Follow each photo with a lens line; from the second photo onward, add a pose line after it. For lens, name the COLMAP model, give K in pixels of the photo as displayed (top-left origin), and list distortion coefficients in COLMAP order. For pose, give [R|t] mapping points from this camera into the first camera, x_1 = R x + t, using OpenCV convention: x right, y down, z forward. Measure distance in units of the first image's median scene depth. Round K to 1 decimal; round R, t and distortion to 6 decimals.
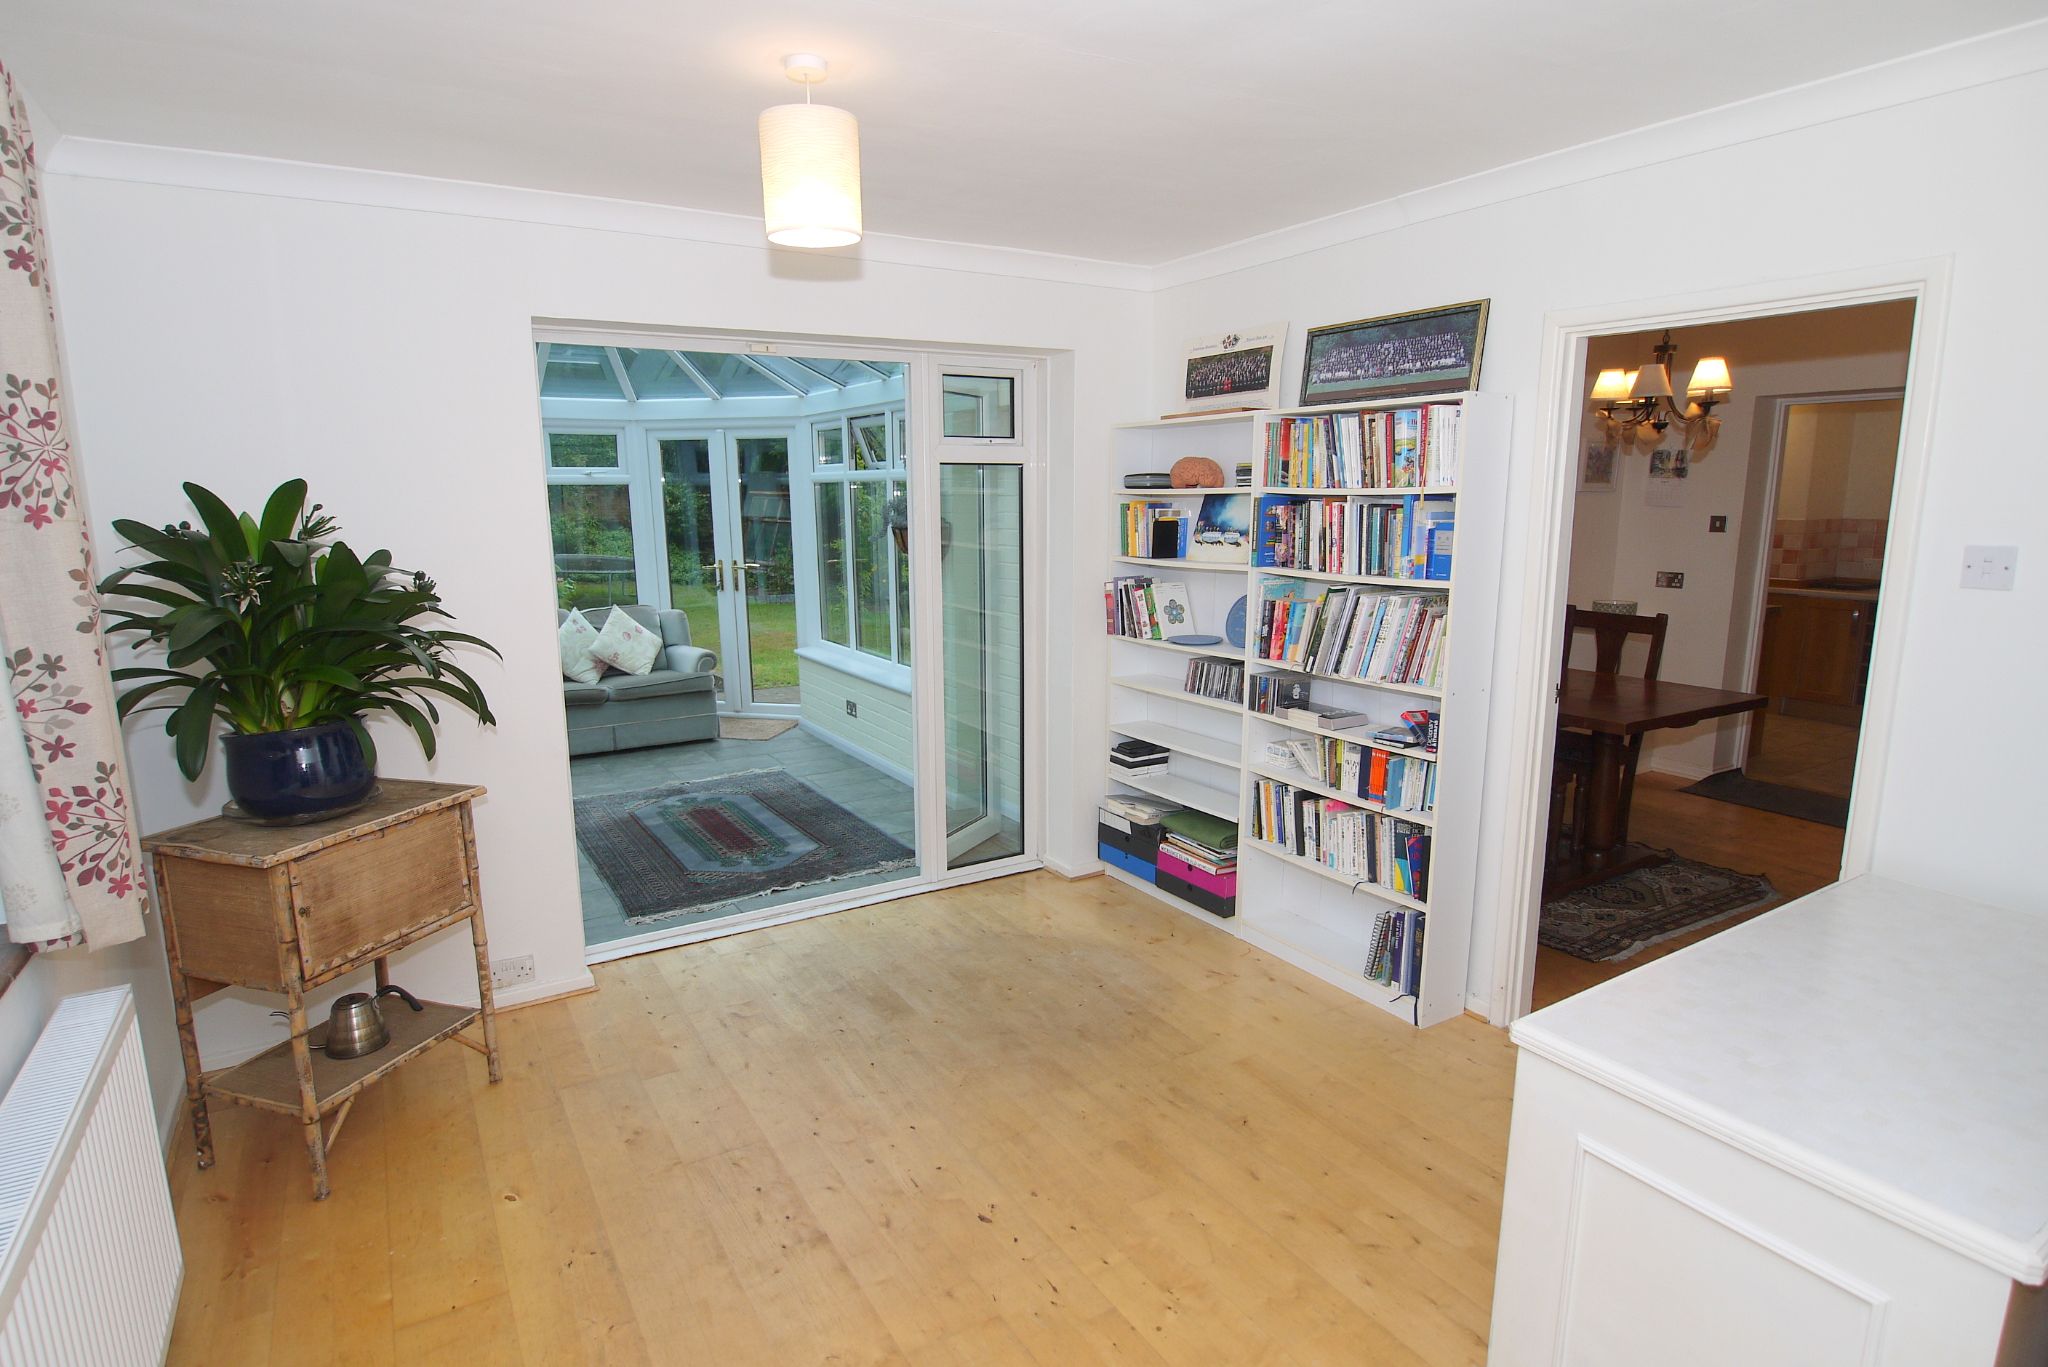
lens RADIAL K [[1083.7, 0, 1024.2], [0, 1083.7, 687.7], [0, 0, 1]] dist [-0.006378, -0.000505]
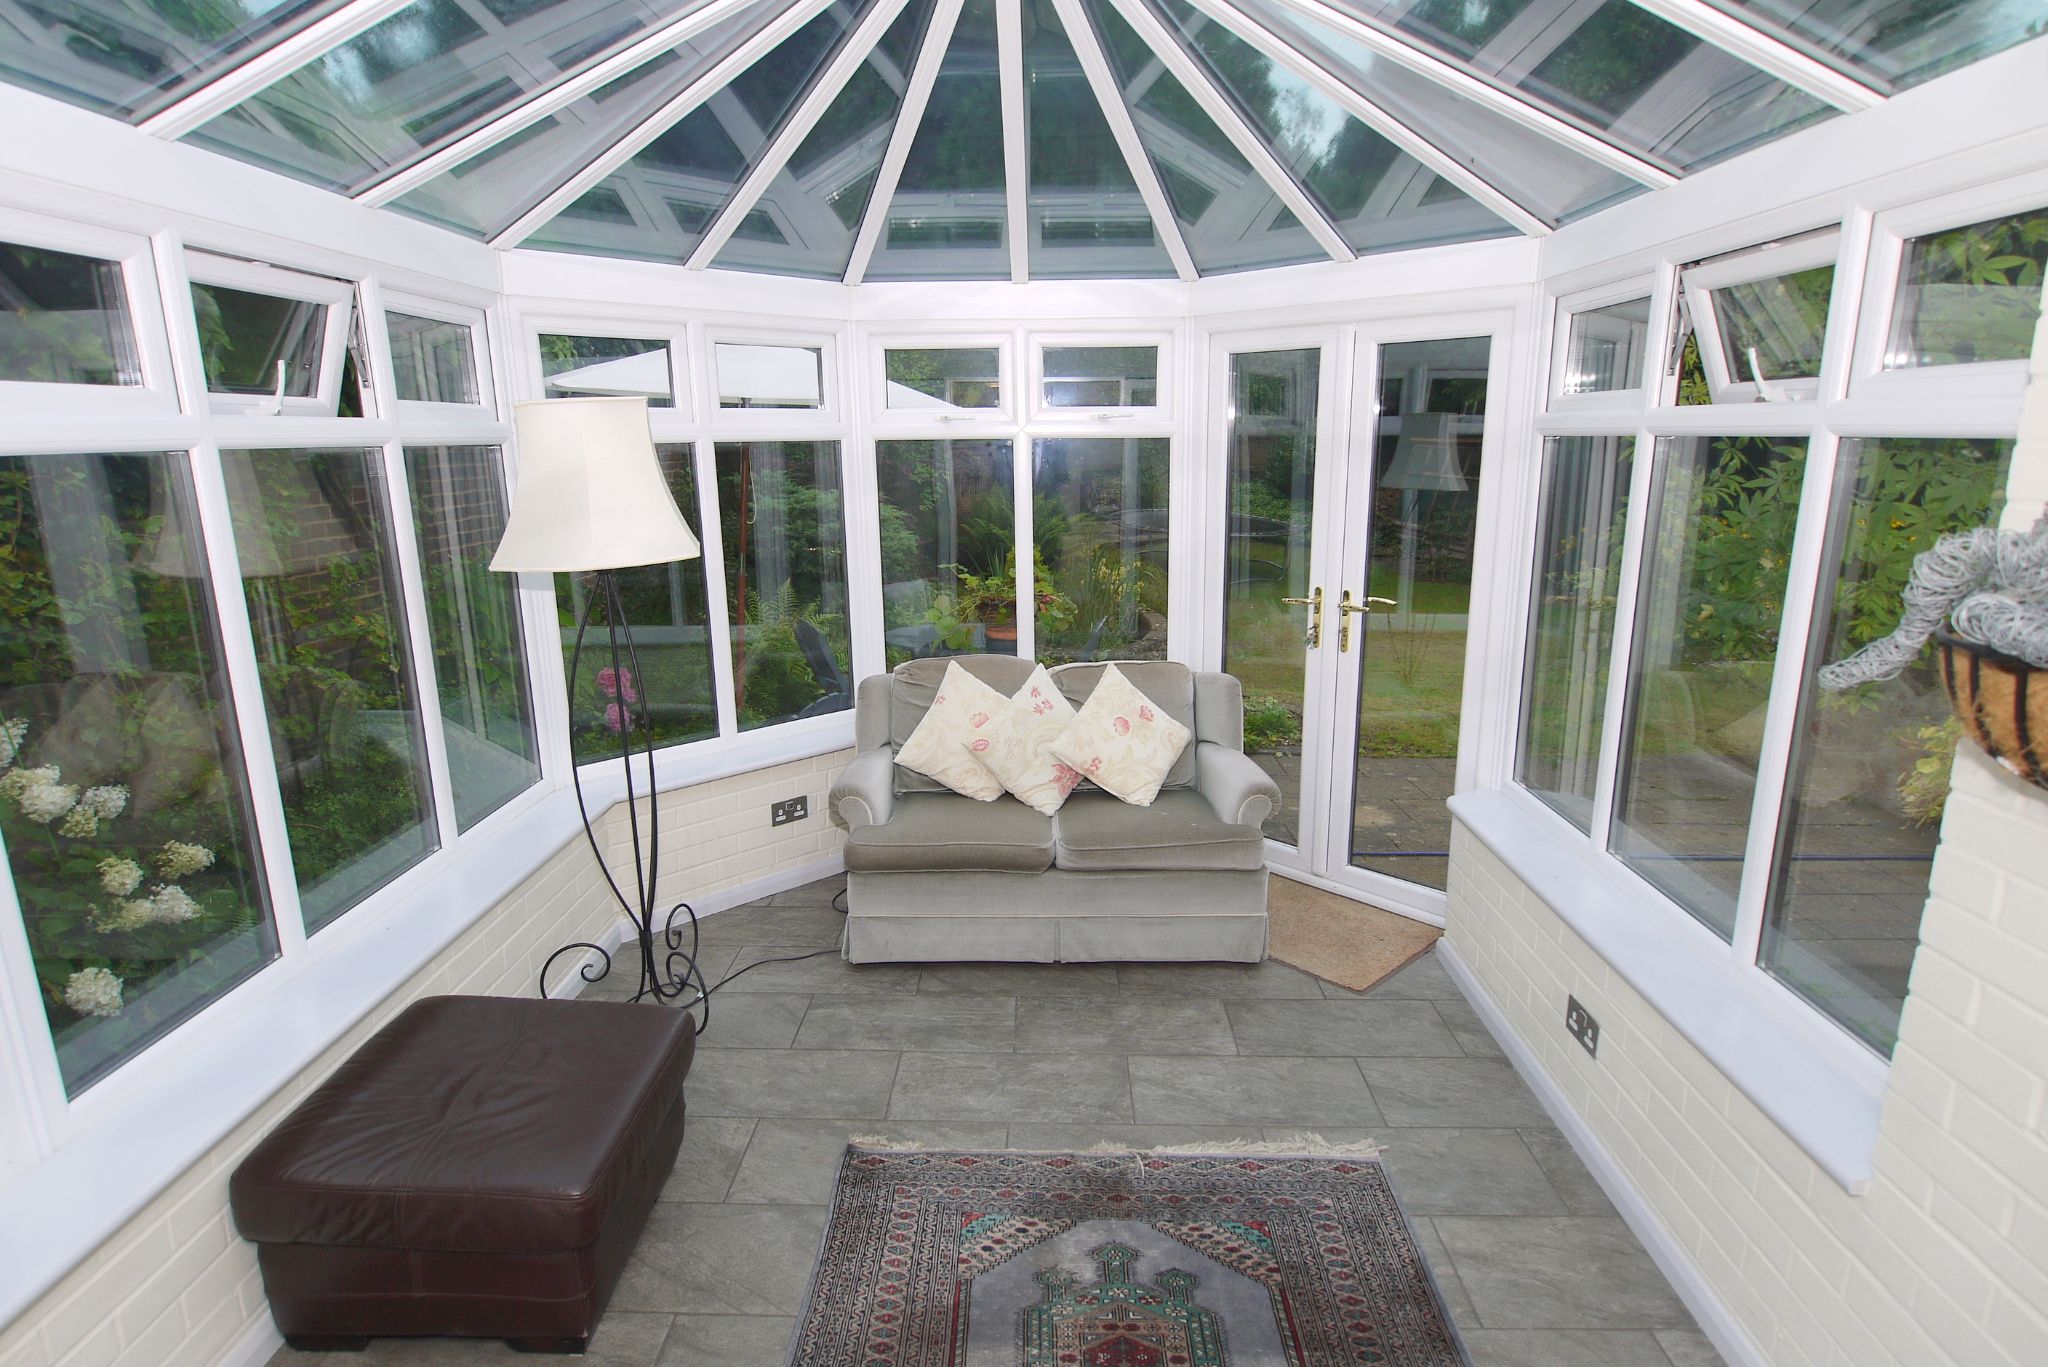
lens RADIAL K [[1083.7, 0, 1018.5], [0, 1083.7, 687.6], [0, 0, 1]] dist [-0.006378, -0.000505]
pose [[0.832492, 0.126814, -0.539328, -0.127744], [-0.100703, 0.991872, 0.077780, -0.105957], [0.544808, -0.010439, 0.838496, 0.540312]]
